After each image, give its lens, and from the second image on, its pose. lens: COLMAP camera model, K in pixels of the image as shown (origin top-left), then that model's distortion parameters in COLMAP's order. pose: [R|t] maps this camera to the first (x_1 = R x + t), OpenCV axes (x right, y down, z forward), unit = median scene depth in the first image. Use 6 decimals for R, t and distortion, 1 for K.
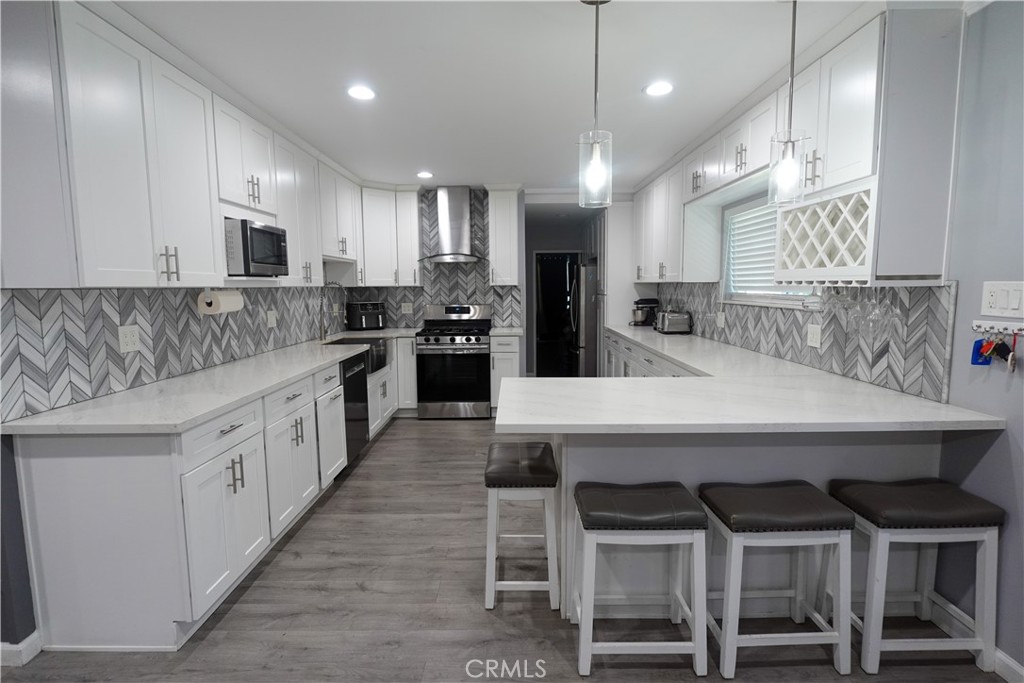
lens RADIAL K [[512.0, 0, 513.2], [0, 512.0, 340.1], [0, 0, 1]] dist [-0.002250, 0.000056]
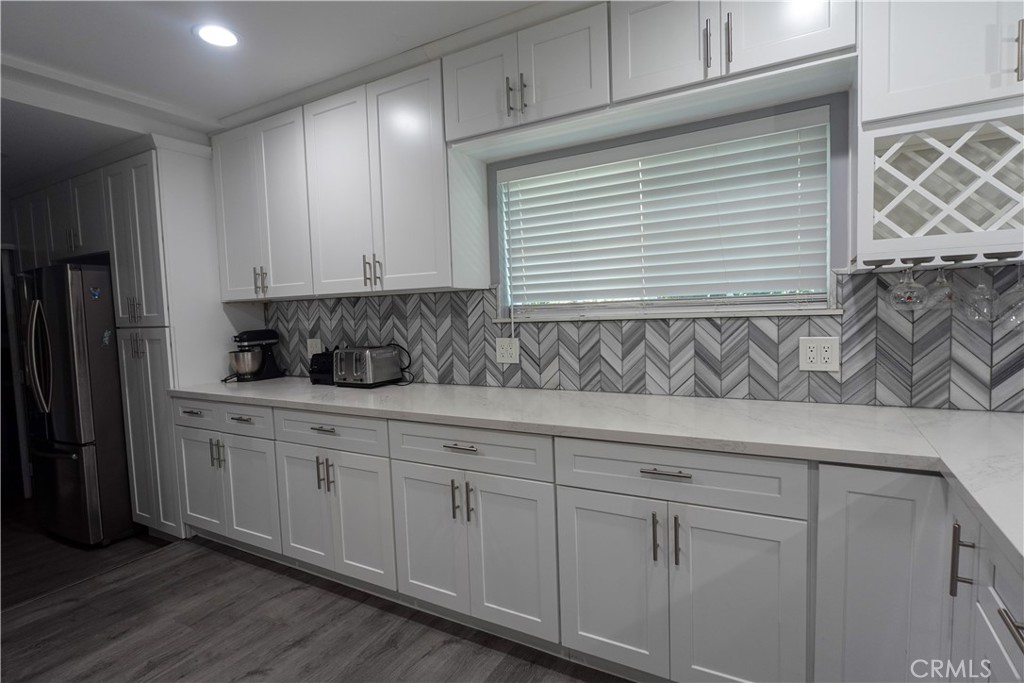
lens RADIAL K [[512.0, 0, 512.1], [0, 512.0, 346.2], [0, 0, 1]] dist [-0.002250, 0.000056]
pose [[0.495058, -0.068807, 0.866131, -0.115938], [0.122744, 0.992400, 0.008681, -0.049234], [-0.860146, 0.102014, 0.499741, 0.693151]]
